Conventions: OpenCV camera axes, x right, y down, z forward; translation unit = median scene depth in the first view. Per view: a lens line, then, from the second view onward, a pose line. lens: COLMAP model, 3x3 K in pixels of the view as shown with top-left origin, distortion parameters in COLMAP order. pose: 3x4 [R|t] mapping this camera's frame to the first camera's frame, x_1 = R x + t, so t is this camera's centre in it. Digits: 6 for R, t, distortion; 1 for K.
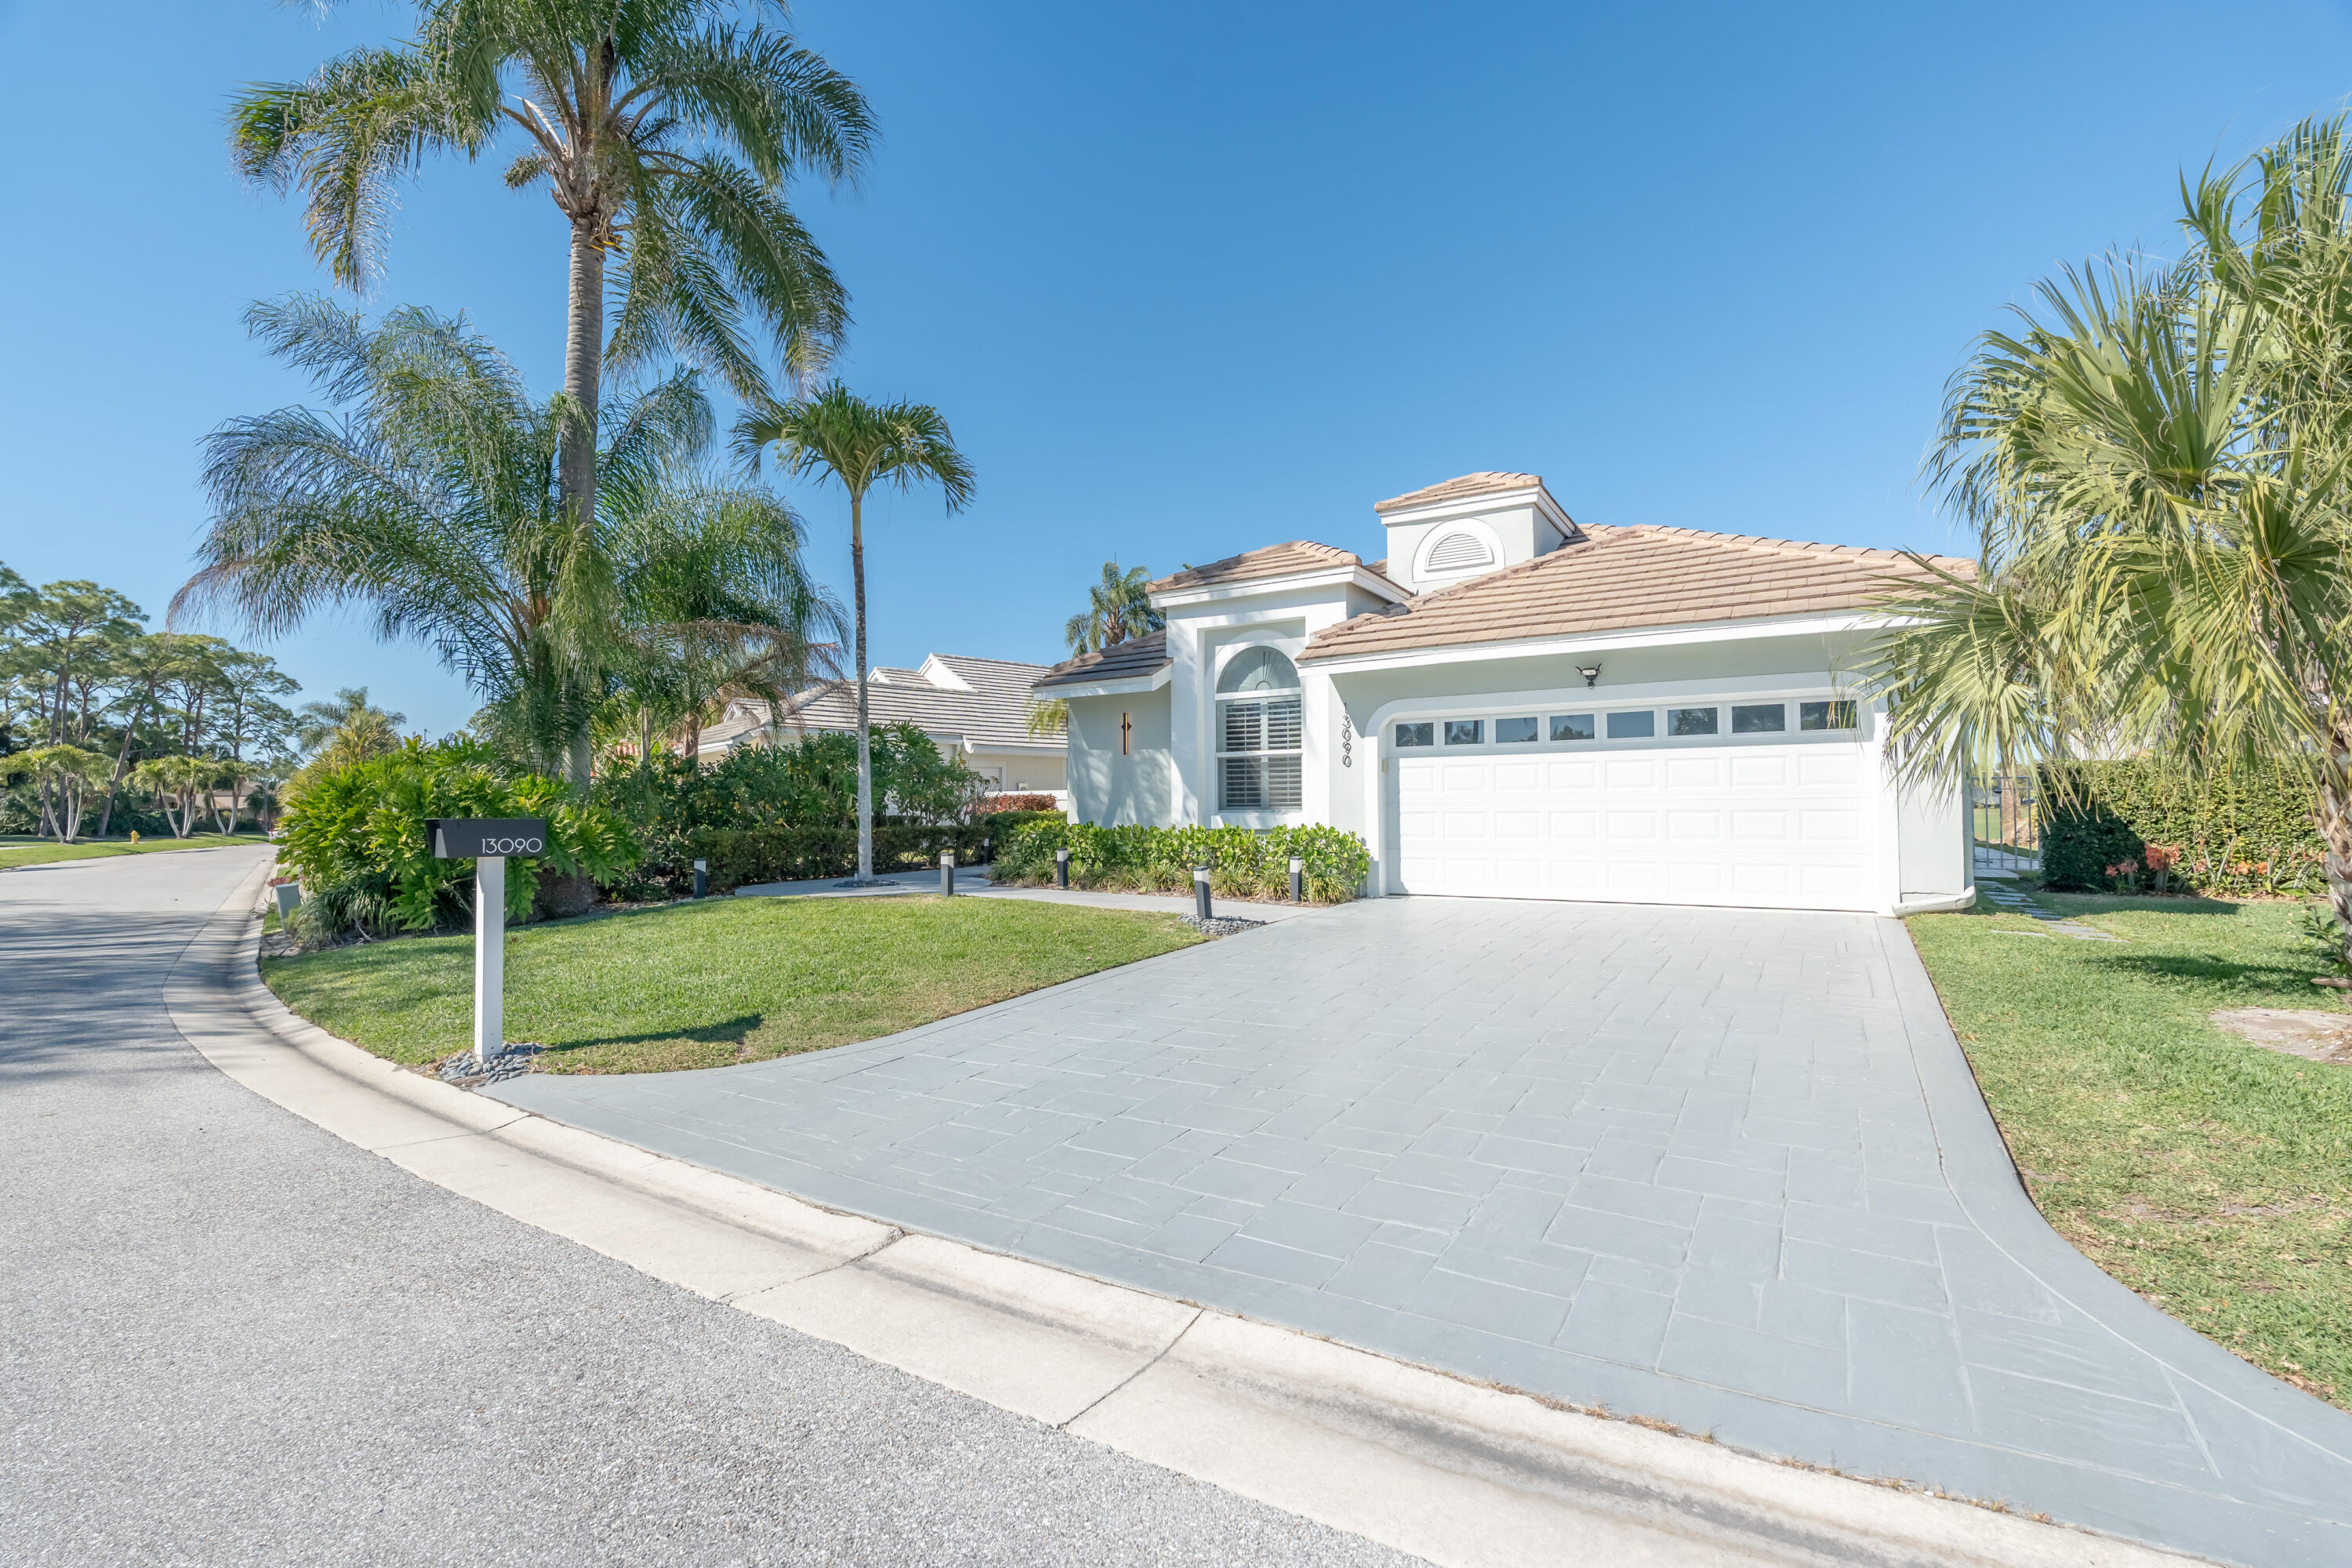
lens RADIAL K [[999.1, 0, 1190.1], [0, 999.1, 783.2], [0, 0, 1]] dist [-0.001744, -0.000486]
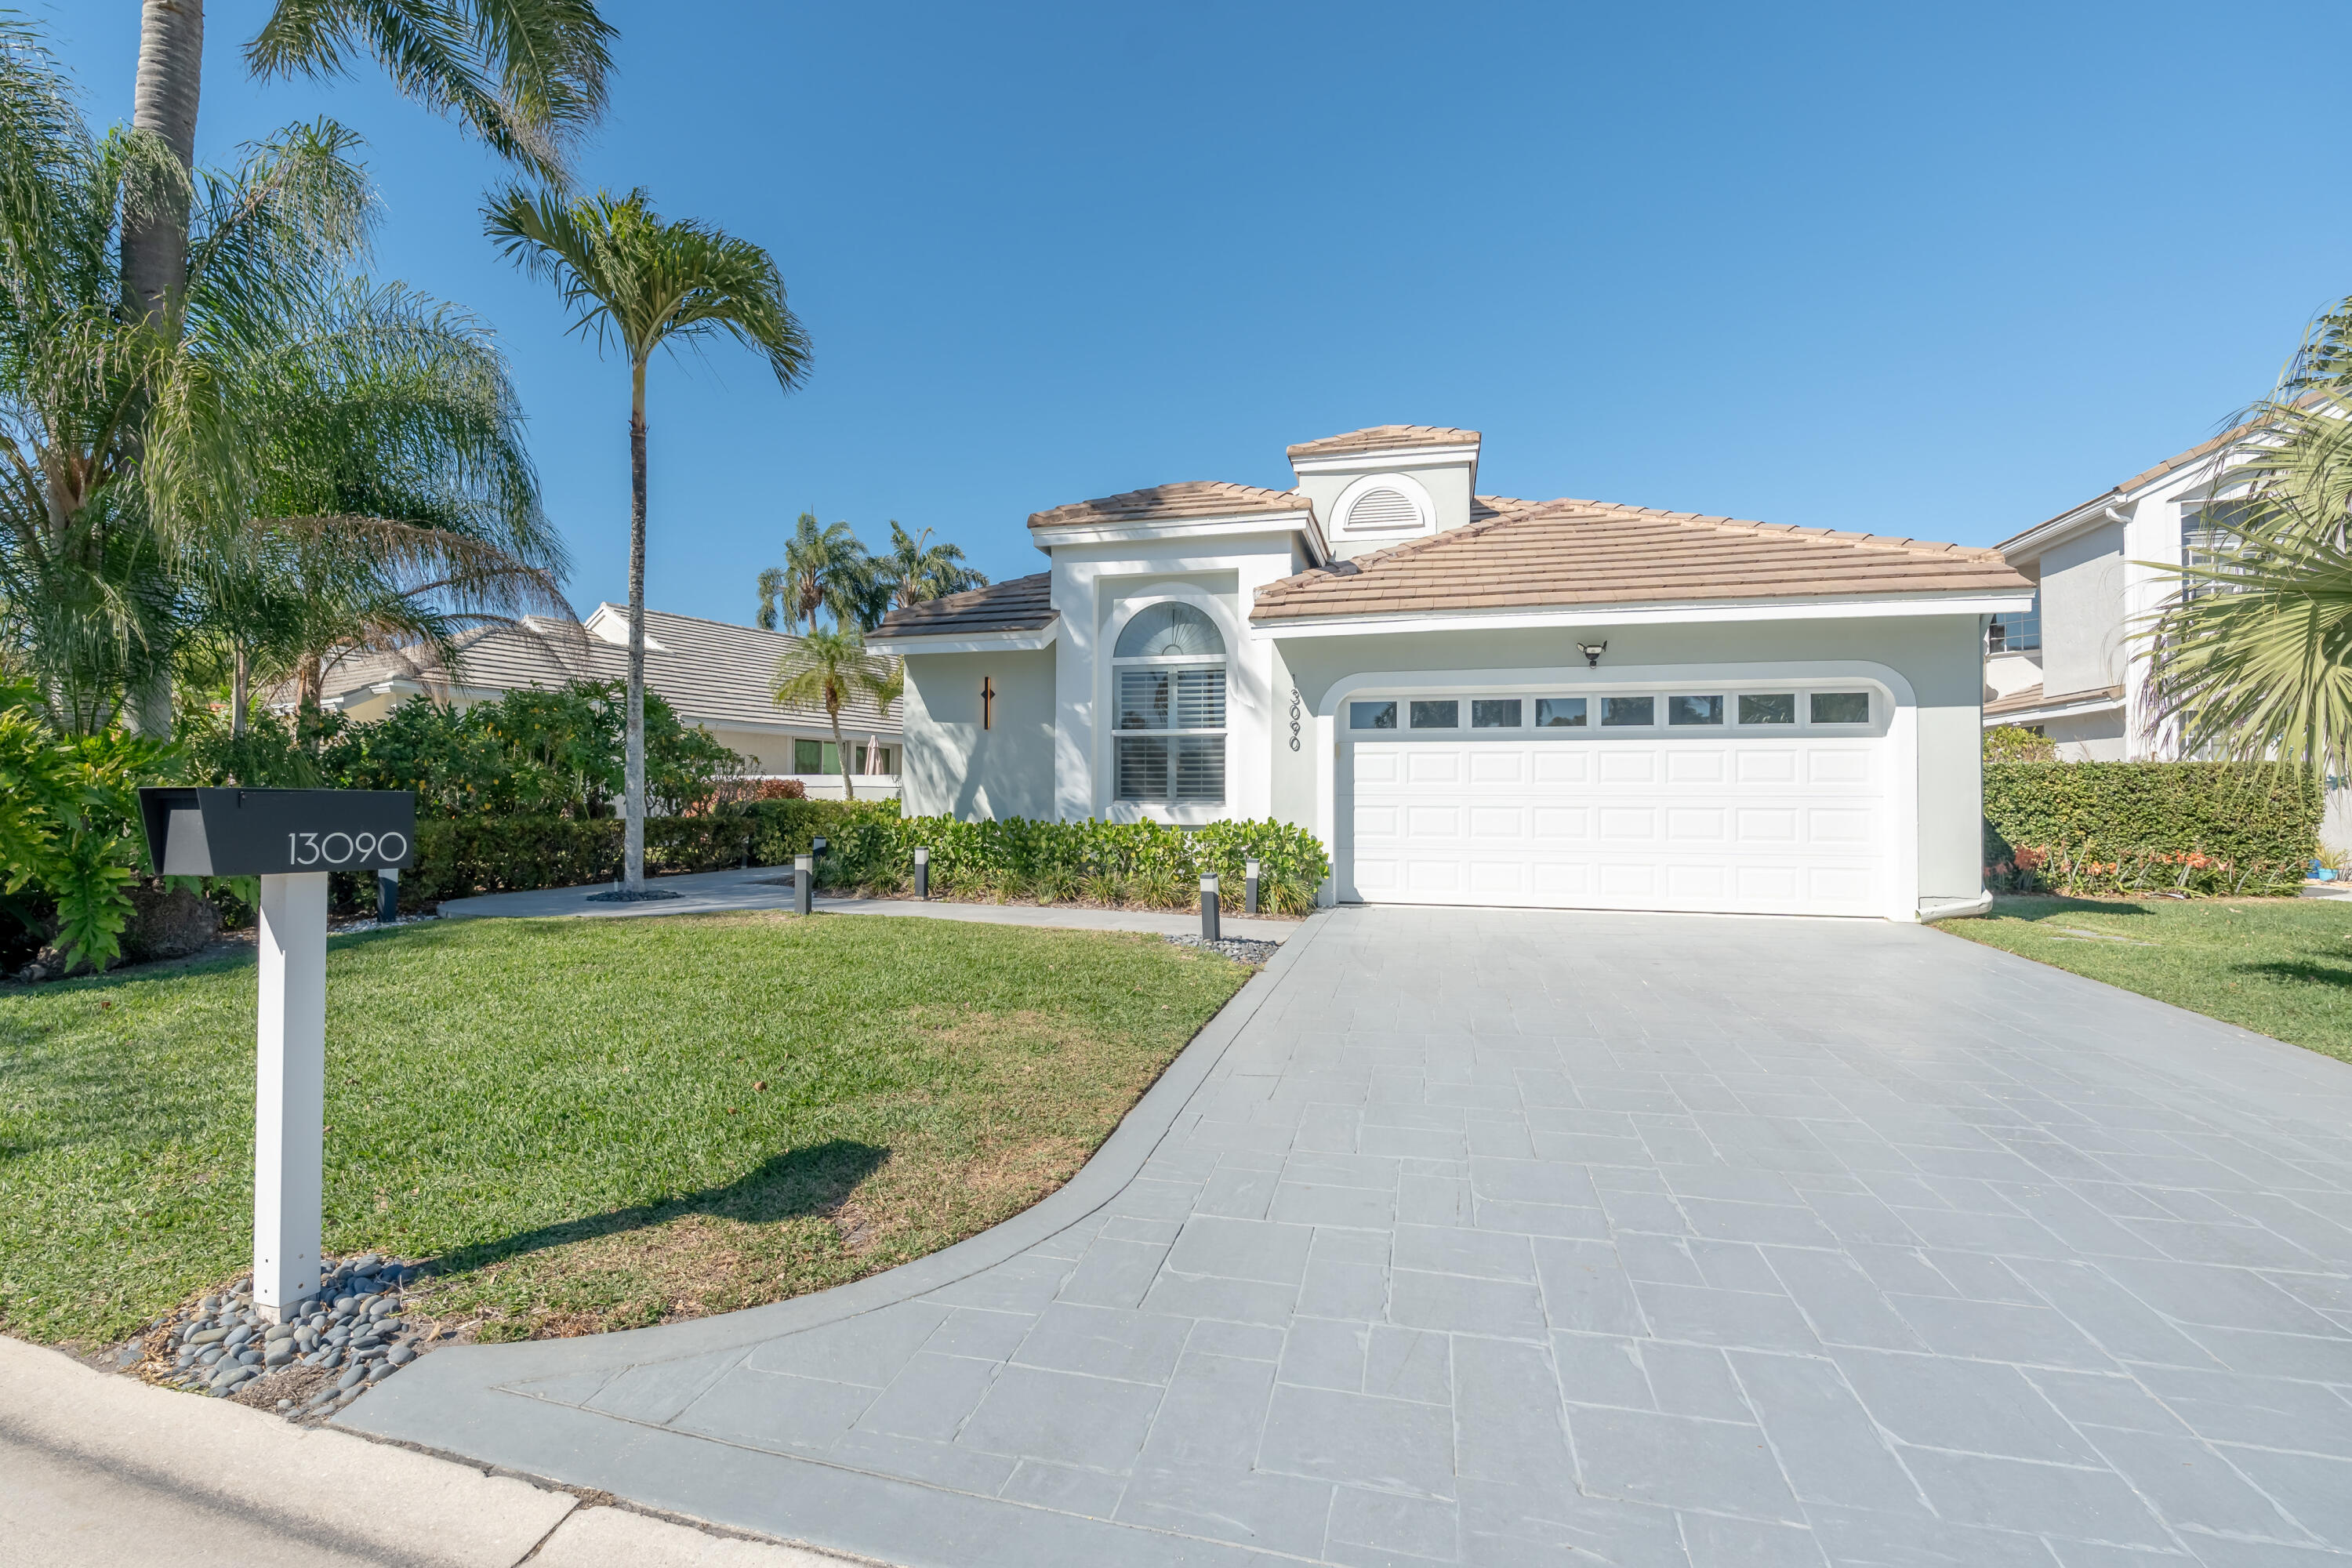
lens RADIAL K [[1055.3, 0, 1155.6], [0, 1055.3, 782.0], [0, 0, 1]] dist [0.002762, -0.002162]
pose [[0.960084, 0.019027, 0.279066, -0.194681], [-0.020494, 0.999787, 0.002340, 0.009637], [-0.278962, -0.007966, 0.960269, 0.178629]]
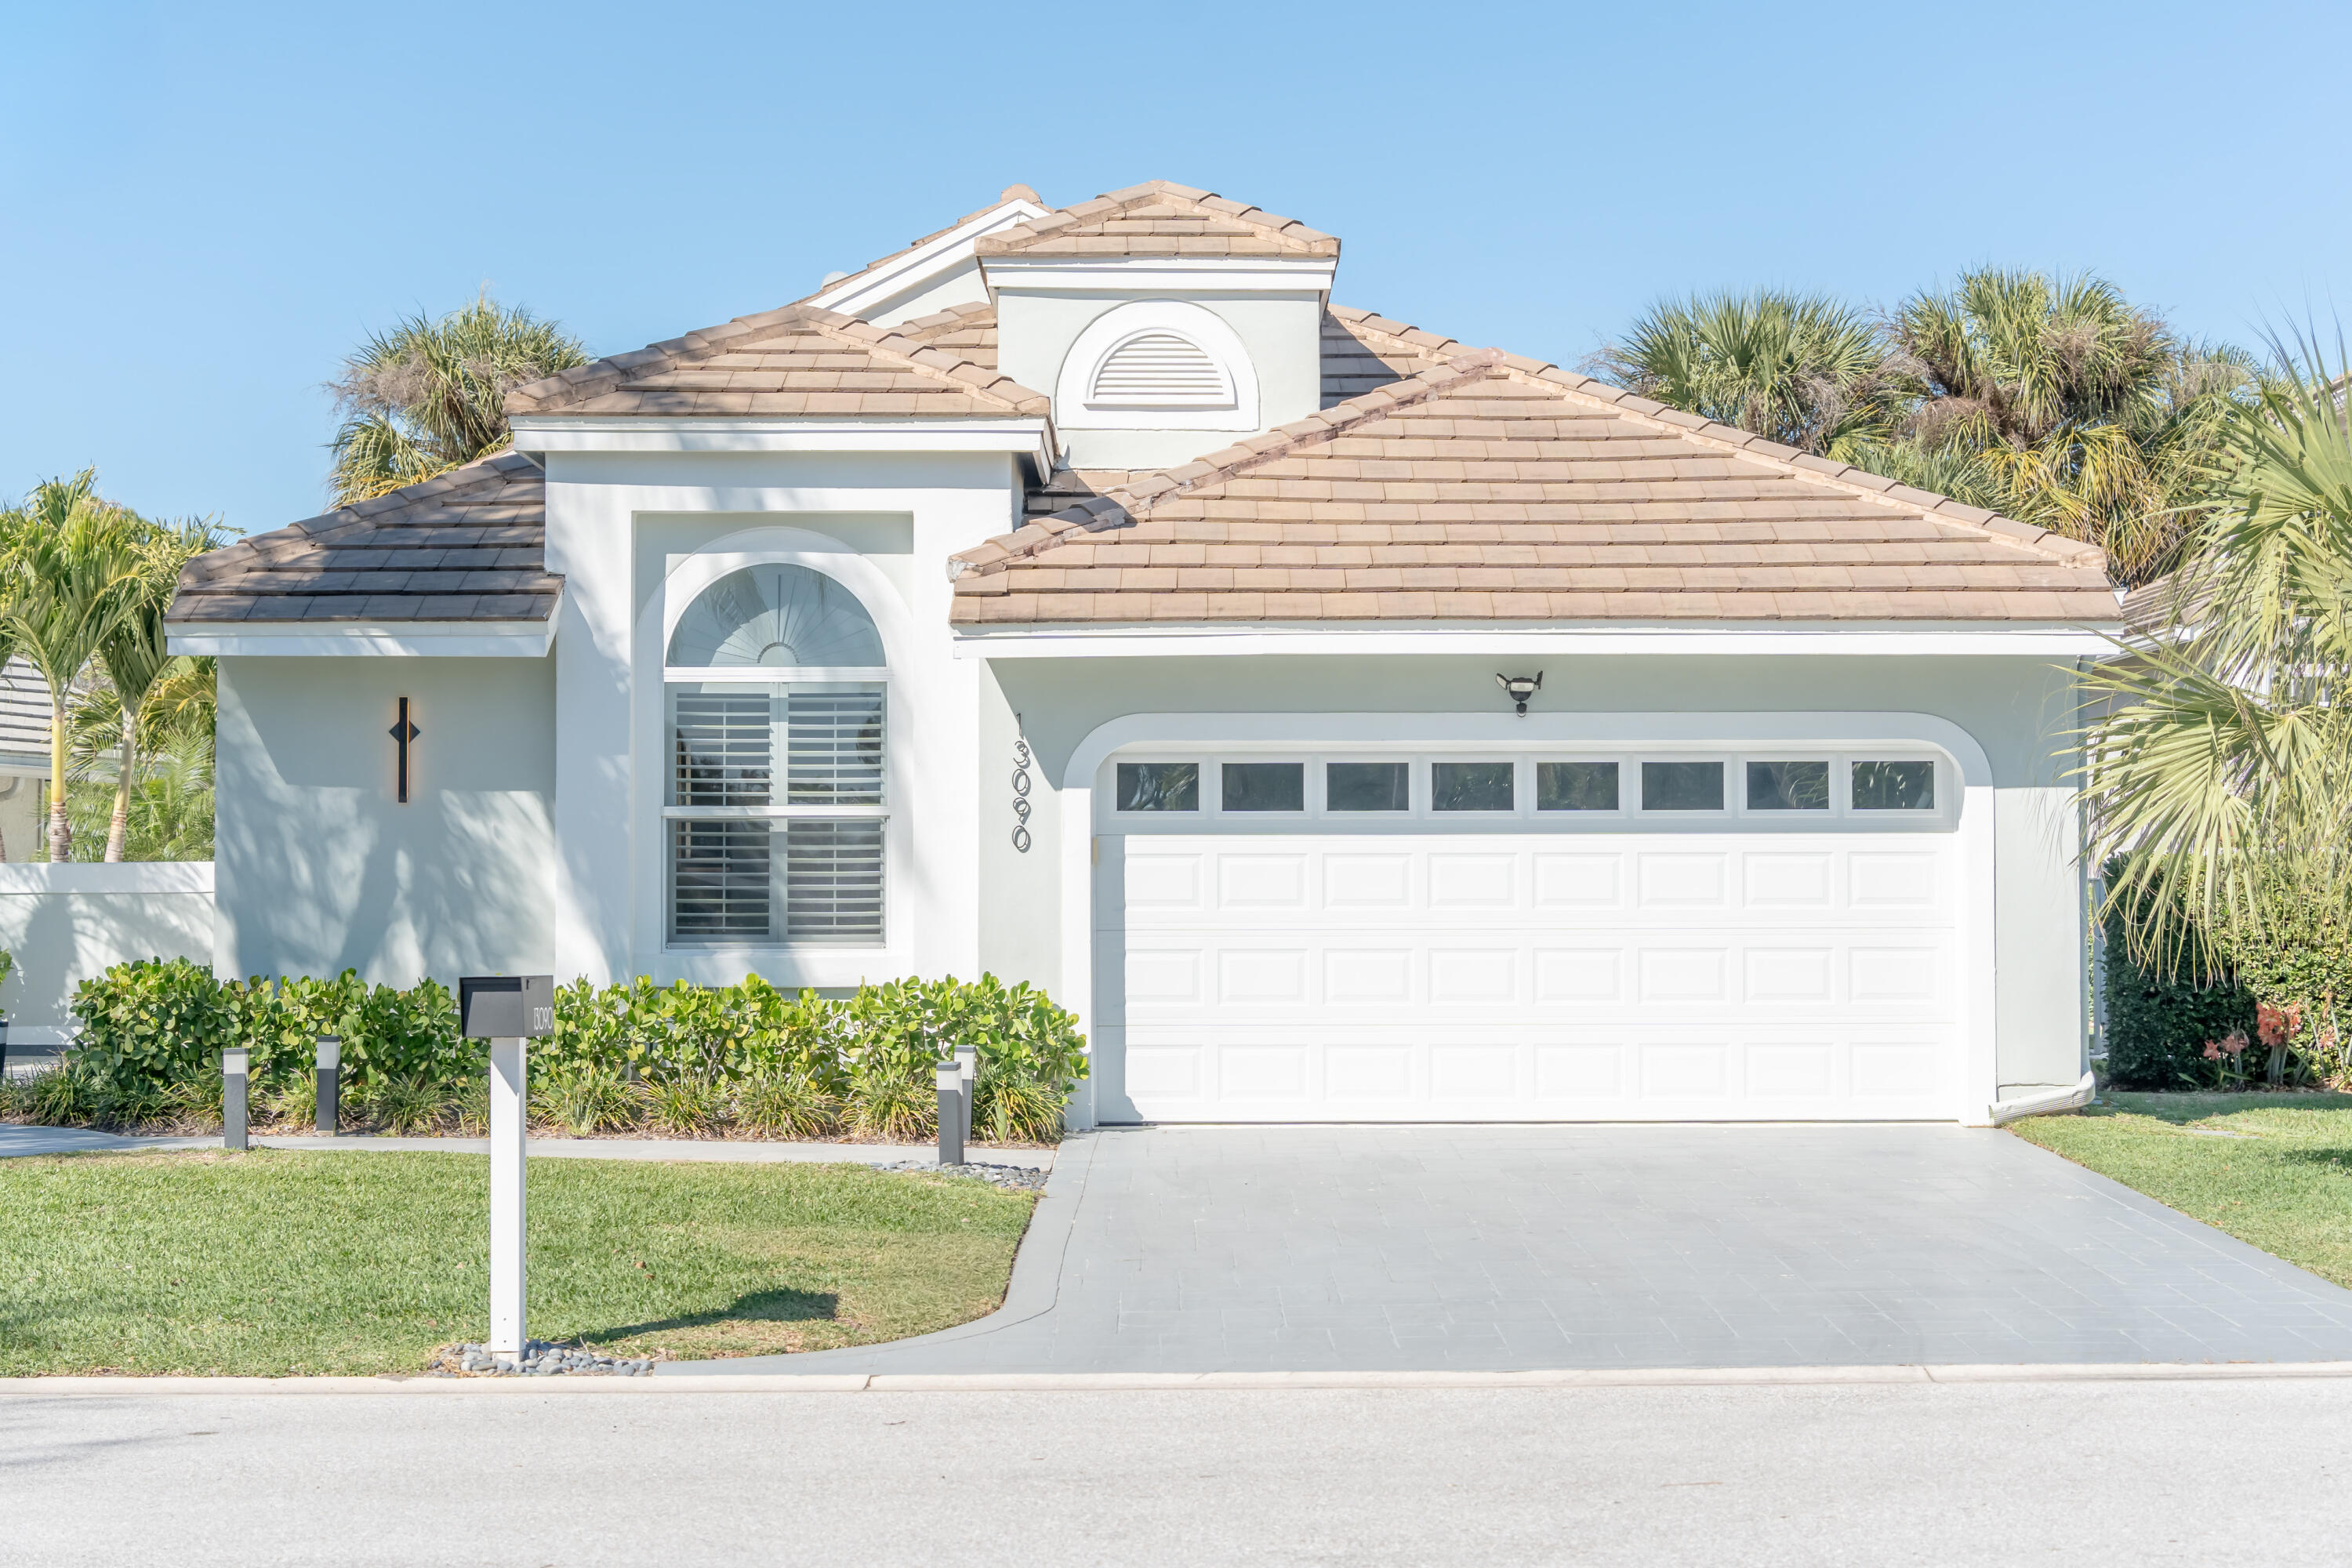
lens RADIAL K [[3820.4, 0, 1170.9], [0, 3820.4, 789.0], [0, 0, 1]] dist [0.007754, 0.000000]
pose [[0.858860, 0.019254, 0.511848, -0.670987], [-0.017494, 0.999813, -0.008255, -0.031158], [-0.511911, -0.001865, 0.859036, -0.542670]]
